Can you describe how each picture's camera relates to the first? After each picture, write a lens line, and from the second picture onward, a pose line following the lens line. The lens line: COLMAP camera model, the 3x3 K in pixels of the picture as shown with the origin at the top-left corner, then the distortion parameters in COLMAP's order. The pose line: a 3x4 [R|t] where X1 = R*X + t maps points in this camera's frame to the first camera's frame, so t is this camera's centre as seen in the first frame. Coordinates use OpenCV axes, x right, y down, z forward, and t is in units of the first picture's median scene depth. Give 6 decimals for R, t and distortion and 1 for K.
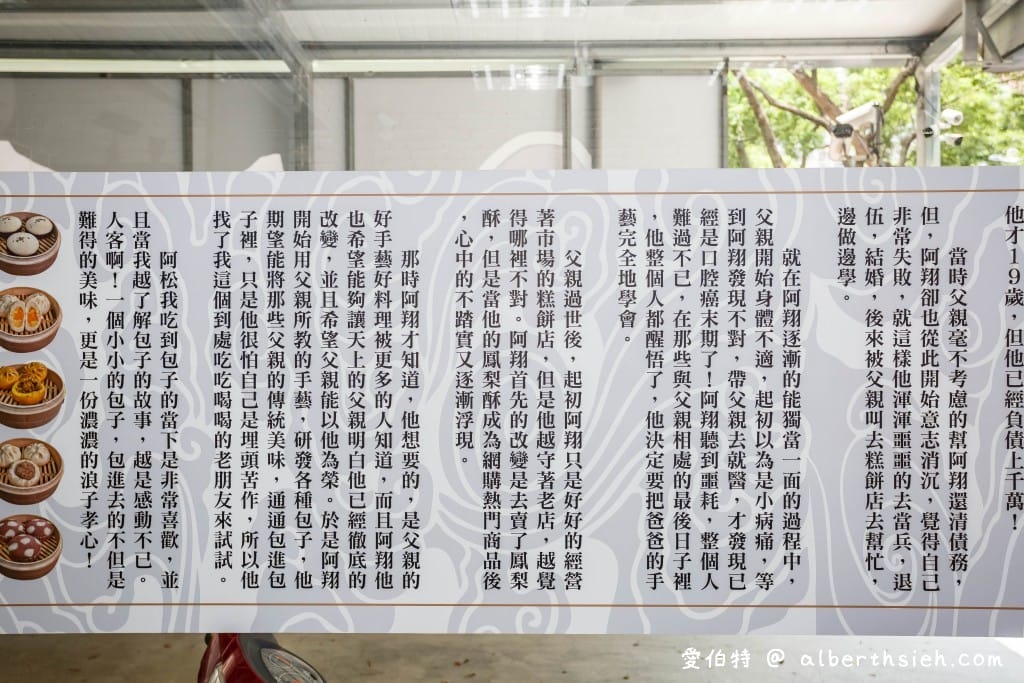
lens RADIAL K [[918.9, 0, 511.9], [0, 918.9, 338.8], [0, 0, 1]] dist [0.018806, 0.019029]
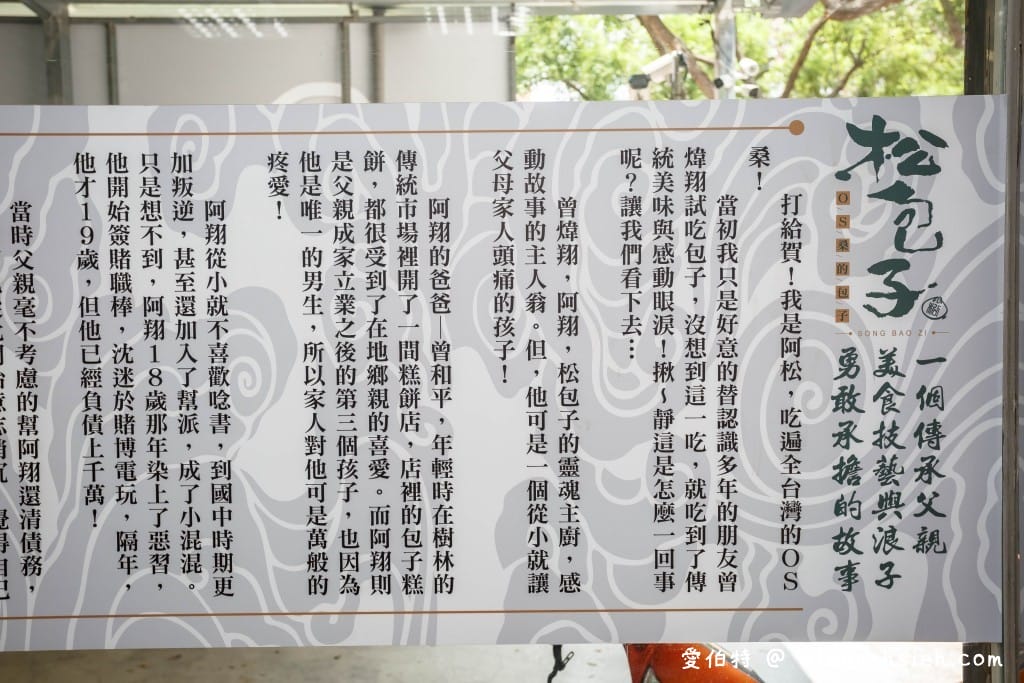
lens RADIAL K [[1075.9, 0, 512.1], [0, 1075.9, 346.7], [0, 0, 1]] dist [0.046452, 0.000000]
pose [[0.999889, -0.007353, 0.012930, 0.922297], [0.006818, 0.999136, 0.040997, -0.002626], [-0.013221, -0.040905, 0.999076, -0.016484]]
